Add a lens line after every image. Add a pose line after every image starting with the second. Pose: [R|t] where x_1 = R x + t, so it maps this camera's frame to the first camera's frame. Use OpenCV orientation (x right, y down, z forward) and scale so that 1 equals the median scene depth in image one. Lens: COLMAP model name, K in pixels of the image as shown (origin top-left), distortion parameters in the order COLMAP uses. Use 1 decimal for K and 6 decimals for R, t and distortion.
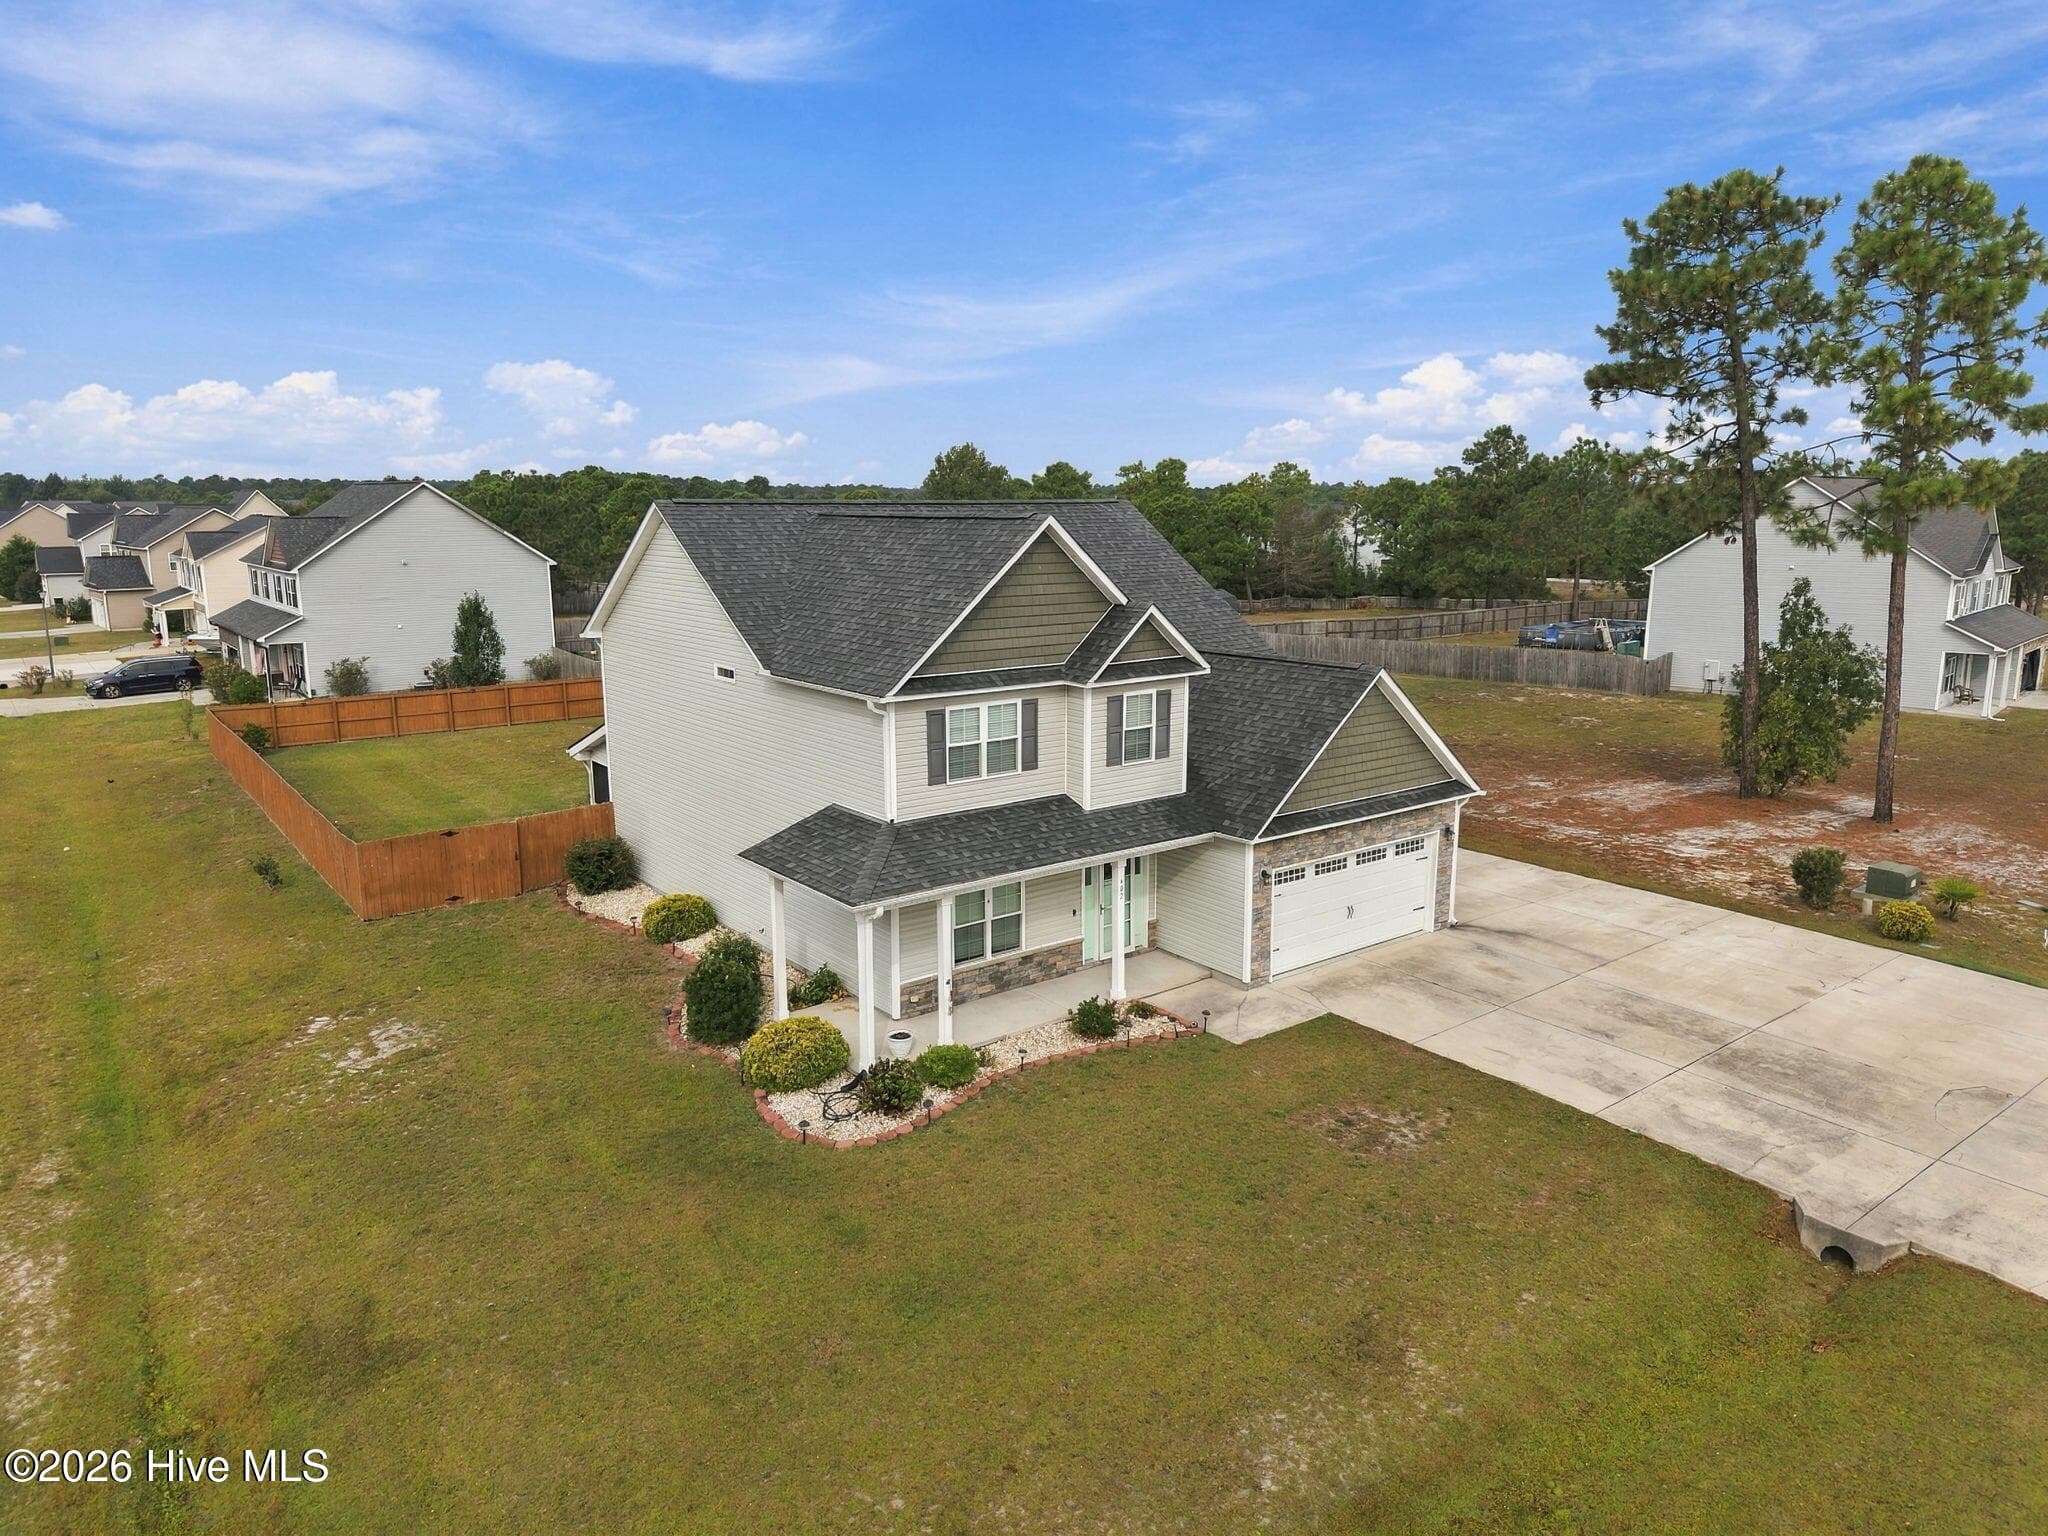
lens RADIAL K [[1371.7, 0, 1024.0], [0, 1371.7, 768.0], [0, 0, 1]] dist [0.016949, -0.006802]
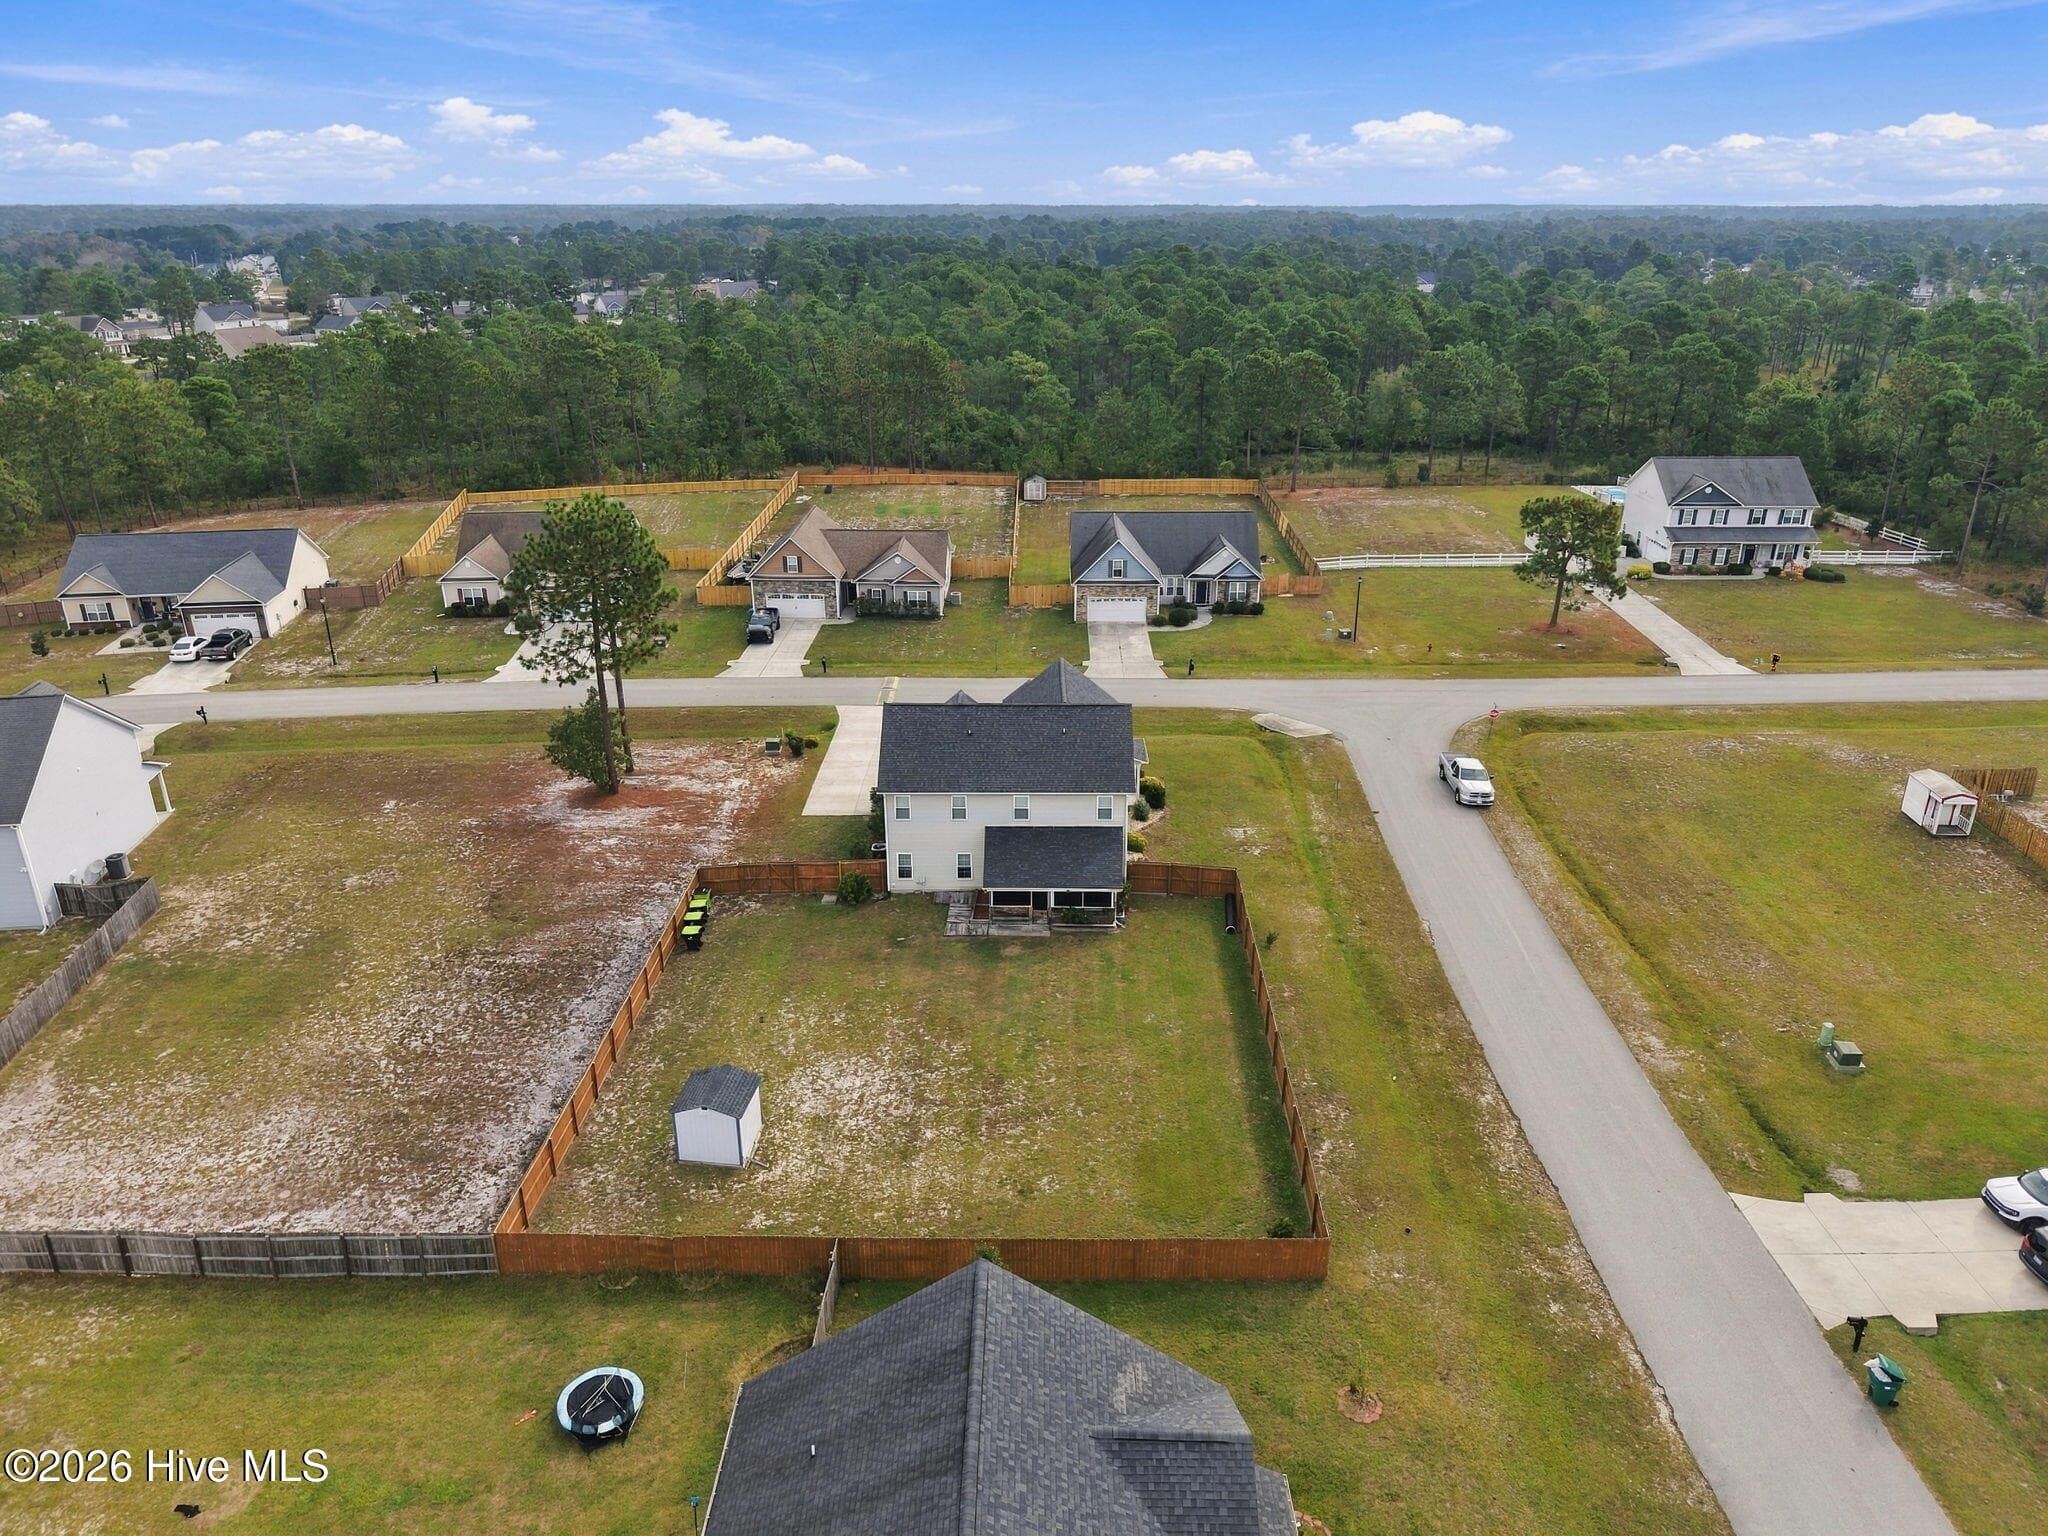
lens RADIAL K [[1364.4, 0, 1024.0], [0, 1364.4, 768.0], [0, 0, 1]] dist [0.054200, -0.076357]
pose [[-0.785663, -0.232602, 0.573263, -1.806626], [0.123210, 0.849235, 0.513439, -1.606523], [-0.606262, 0.474021, -0.638553, 3.168549]]
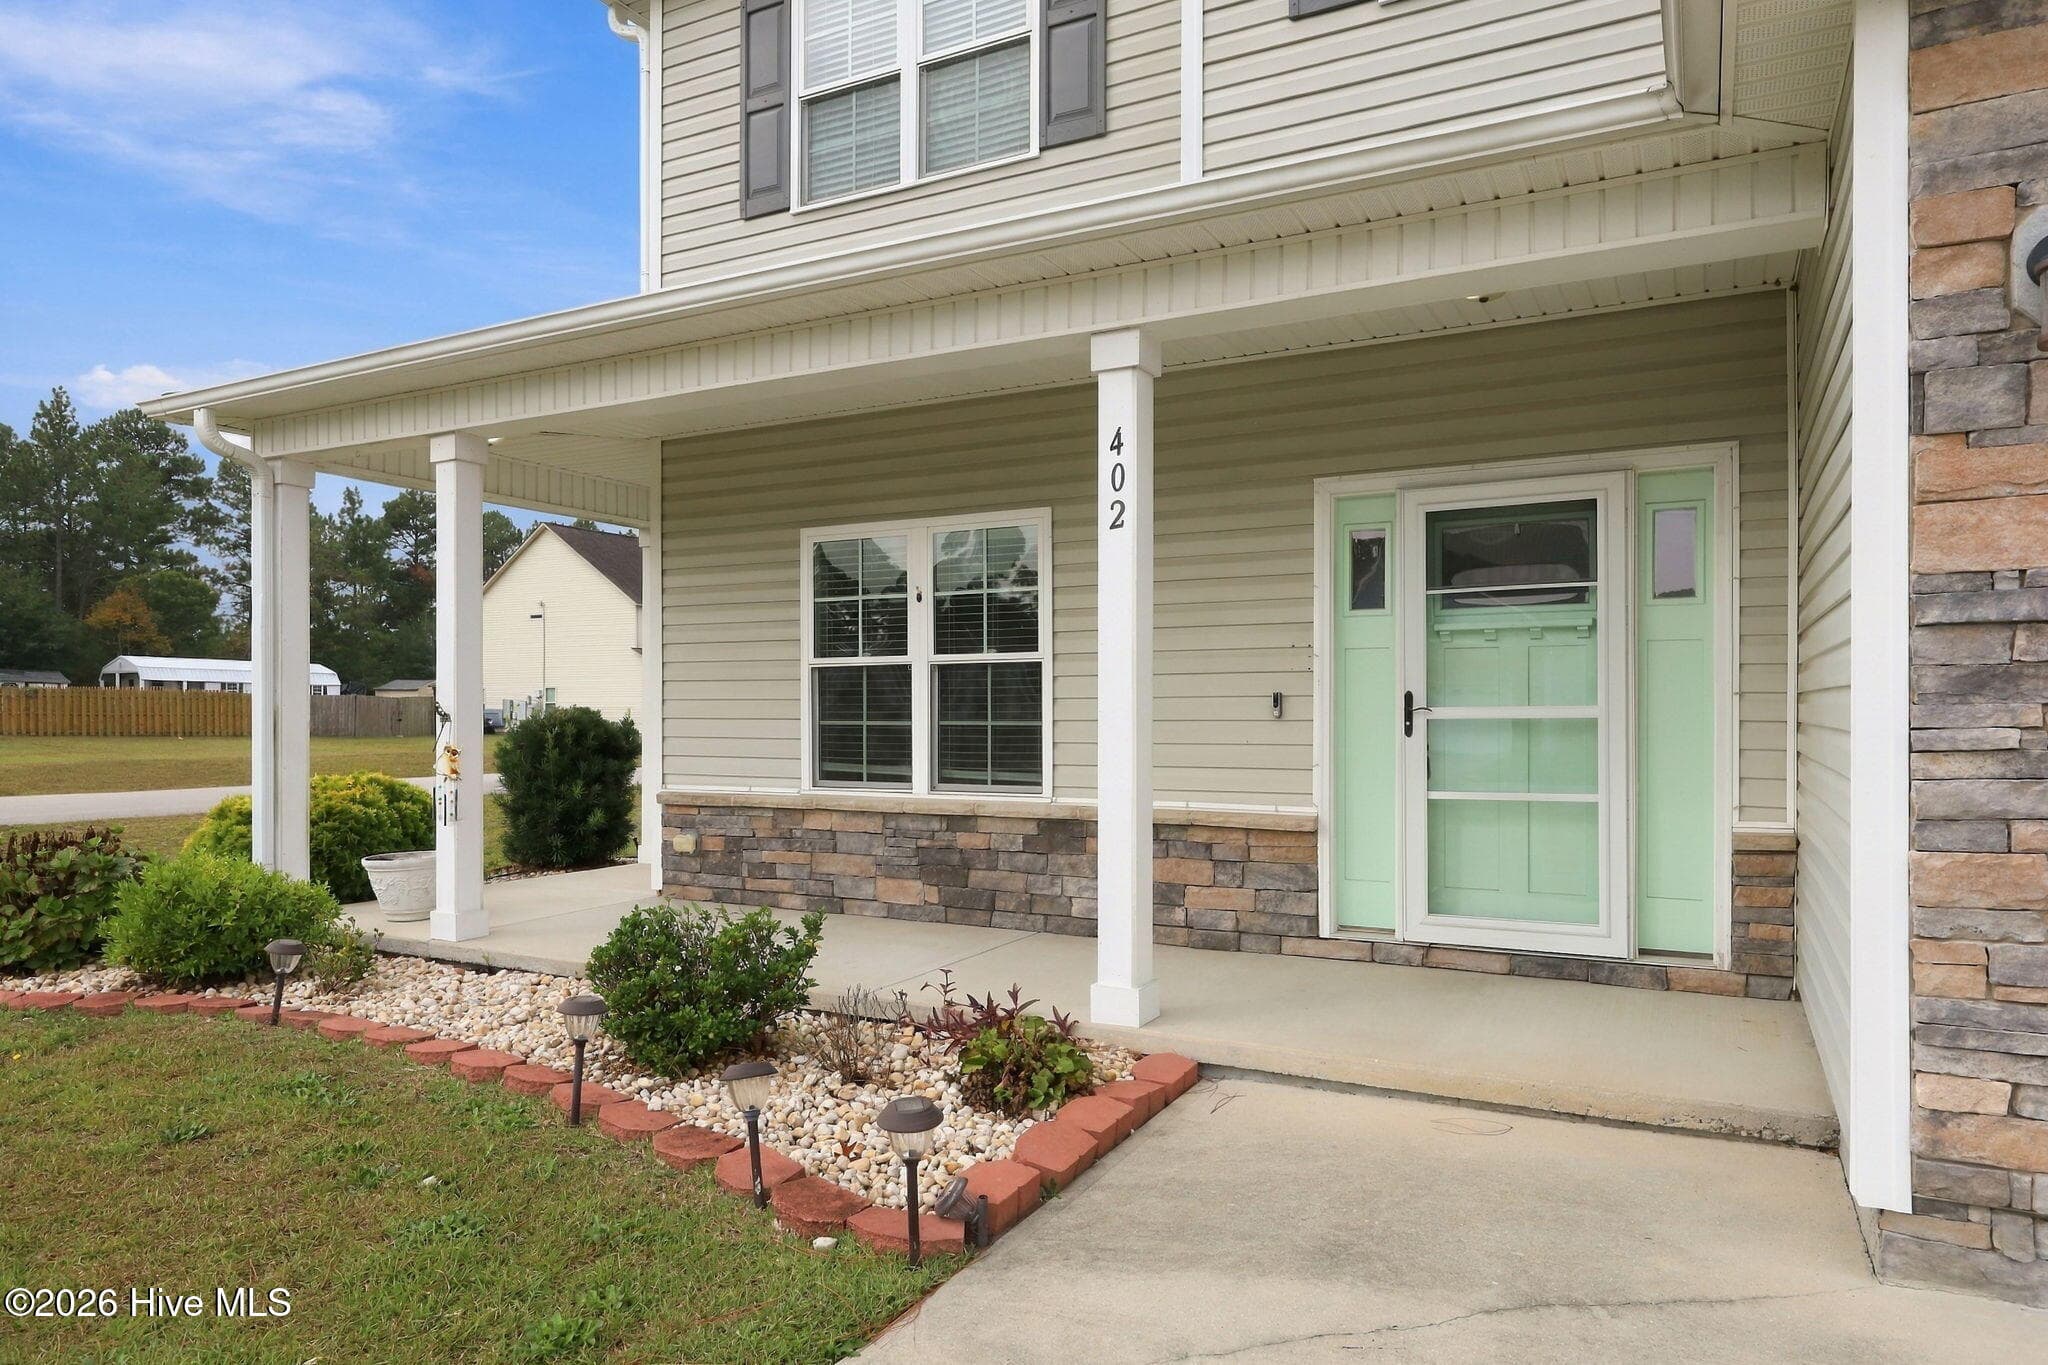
lens RADIAL K [[1257.7, 0, 1039.3], [0, 1257.7, 722.5], [0, 0, 1]] dist [0.000263, 0.000102]
pose [[0.412543, 0.007138, -0.910910, 0.238107], [-0.179256, 0.981053, -0.073496, 0.138845], [0.893127, 0.193606, 0.406007, 0.902685]]
